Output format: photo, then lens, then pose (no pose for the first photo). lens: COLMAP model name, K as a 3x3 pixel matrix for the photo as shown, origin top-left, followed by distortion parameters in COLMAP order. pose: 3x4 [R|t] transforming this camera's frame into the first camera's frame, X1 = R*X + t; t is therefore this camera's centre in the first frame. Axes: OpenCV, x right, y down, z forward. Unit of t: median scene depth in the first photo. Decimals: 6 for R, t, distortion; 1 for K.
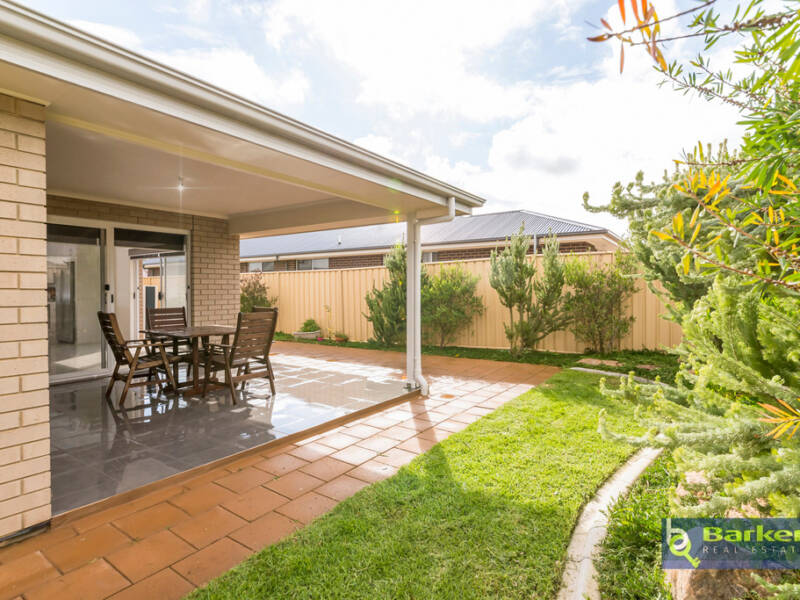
lens RADIAL K [[436.9, 0, 394.2], [0, 436.9, 296.7], [0, 0, 1]] dist [-0.000345, 0.001495]
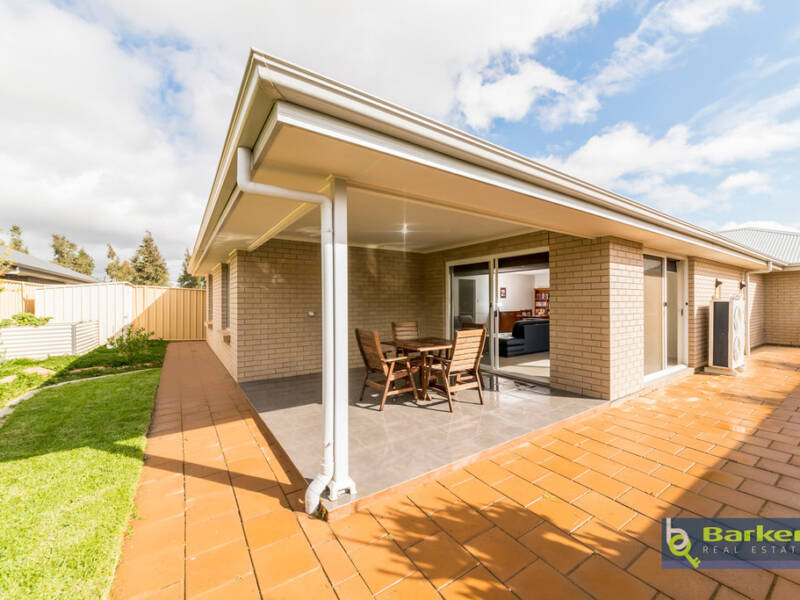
lens RADIAL K [[322.8, 0, 398.2], [0, 322.8, 301.0], [0, 0, 1]] dist [-0.006794, 0.001787]
pose [[-0.345115, 0.003438, -0.938554, 0.305187], [-0.010090, 0.999922, 0.007373, -0.031722], [0.938506, 0.012014, -0.345053, 0.911536]]
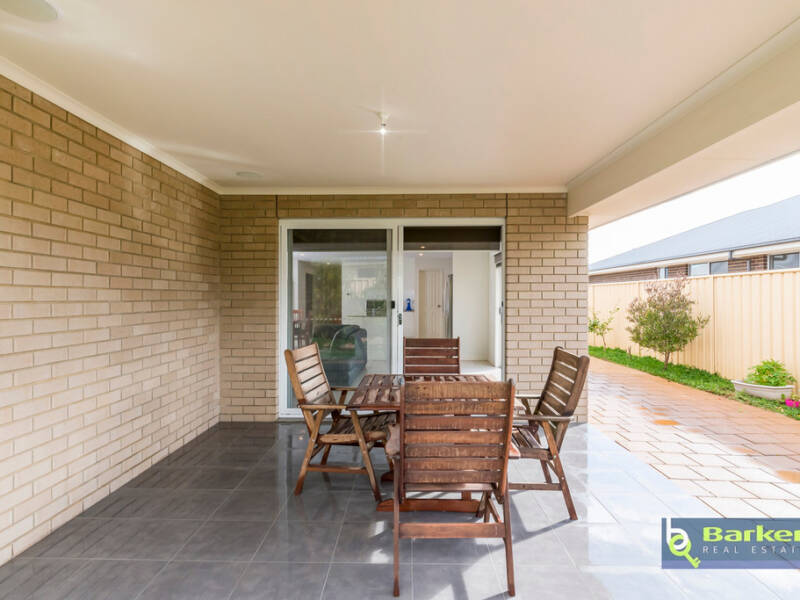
lens RADIAL K [[436.9, 0, 399.7], [0, 436.9, 302.0], [0, 0, 1]] dist [-0.000345, 0.001495]
pose [[0.565739, 0.009235, -0.824533, -0.011846], [-0.014680, 0.999892, 0.001127, -0.023146], [0.824454, 0.011466, 0.565813, 0.487801]]
